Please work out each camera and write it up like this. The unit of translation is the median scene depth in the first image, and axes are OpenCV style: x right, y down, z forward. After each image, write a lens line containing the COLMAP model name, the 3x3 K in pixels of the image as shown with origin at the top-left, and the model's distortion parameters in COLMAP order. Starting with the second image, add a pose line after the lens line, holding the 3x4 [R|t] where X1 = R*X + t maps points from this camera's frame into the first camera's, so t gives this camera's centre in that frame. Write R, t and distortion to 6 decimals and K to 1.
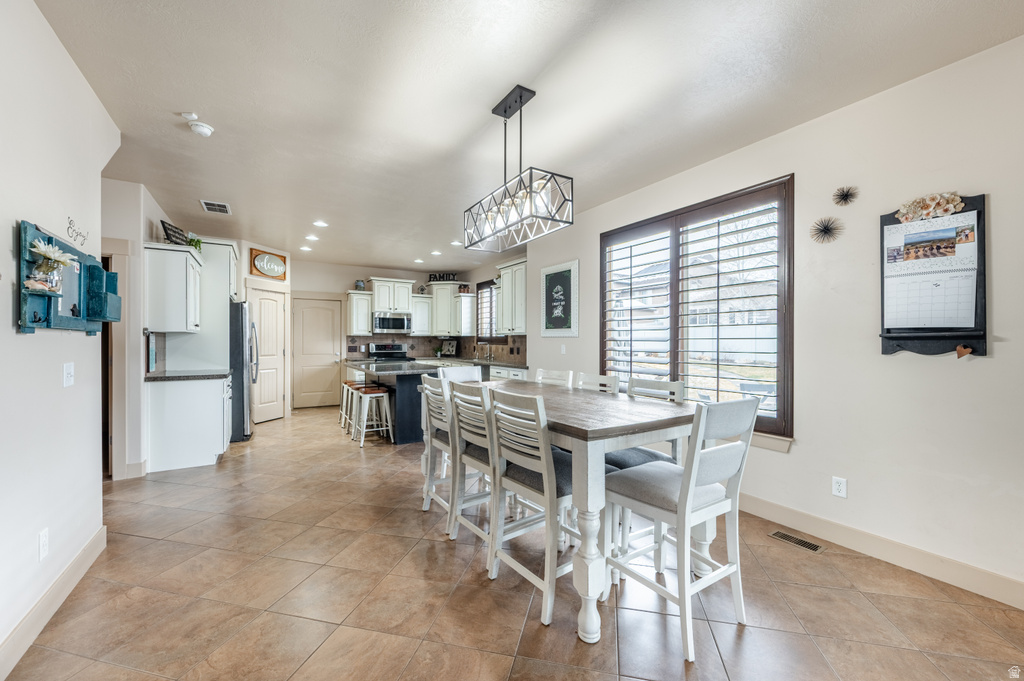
lens RADIAL K [[402.9, 0, 513.7], [0, 402.9, 340.8], [0, 0, 1]] dist [-0.002098, 0.000437]
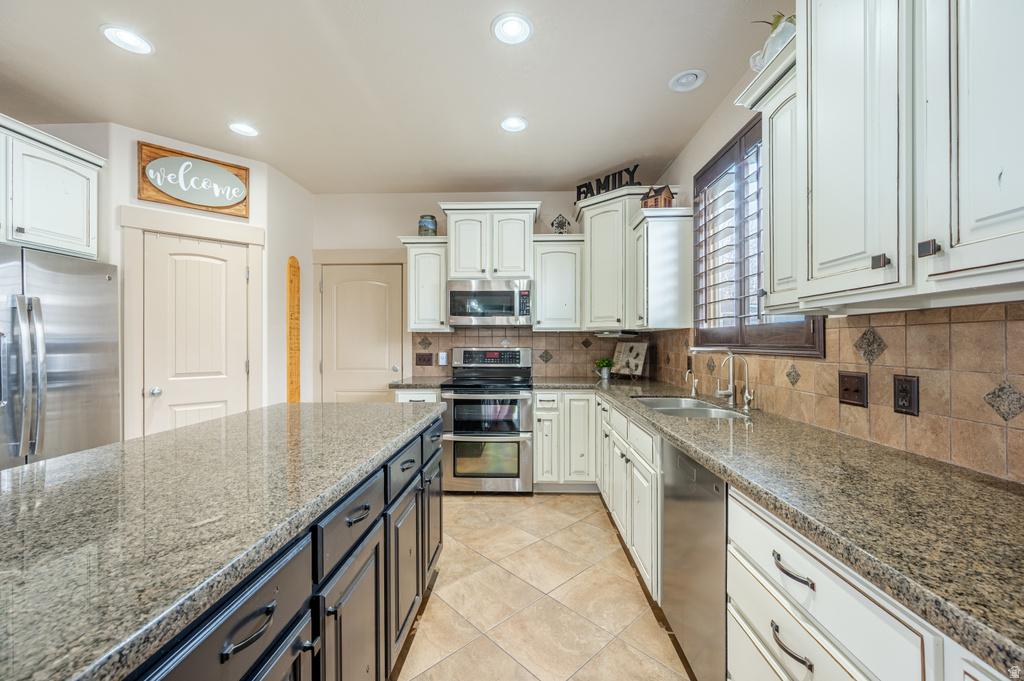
lens RADIAL K [[402.9, 0, 513.6], [0, 402.9, 342.5], [0, 0, 1]] dist [-0.002098, 0.000437]
pose [[0.832603, -0.003450, -0.553860, -0.031823], [0.003266, 0.999994, -0.001319, 0.000796], [0.553861, -0.000710, 0.832609, 0.651512]]
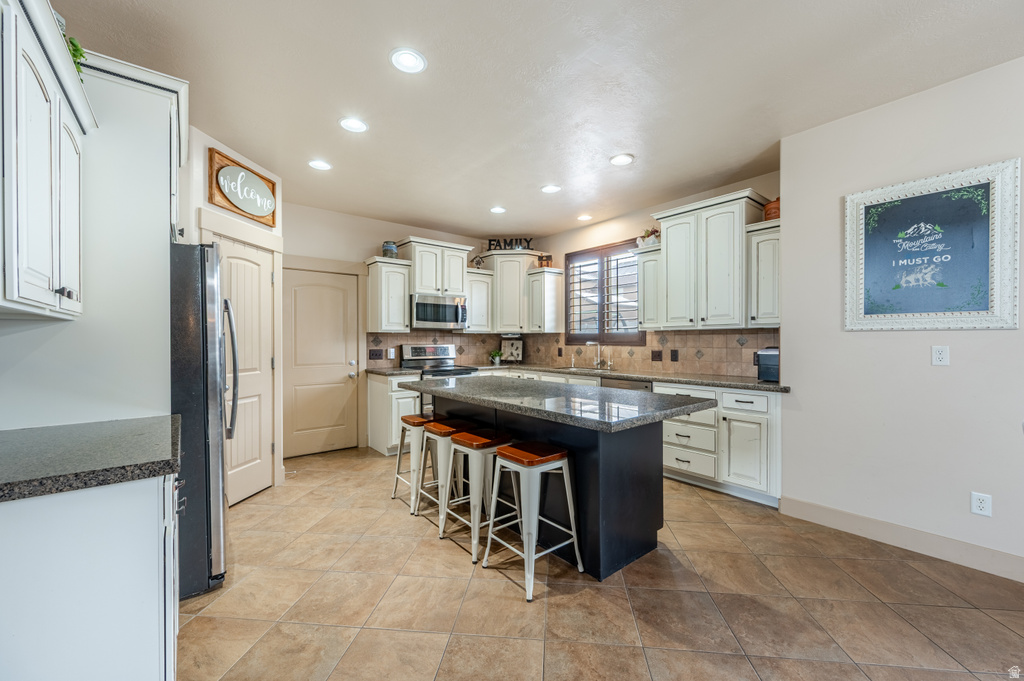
lens RADIAL K [[402.9, 0, 512.1], [0, 402.9, 339.7], [0, 0, 1]] dist [-0.002098, 0.000437]
pose [[0.991653, -0.005339, 0.128826, -0.274613], [0.005526, 0.999984, -0.001099, 0.000029], [-0.128818, 0.001802, 0.991667, 0.366005]]
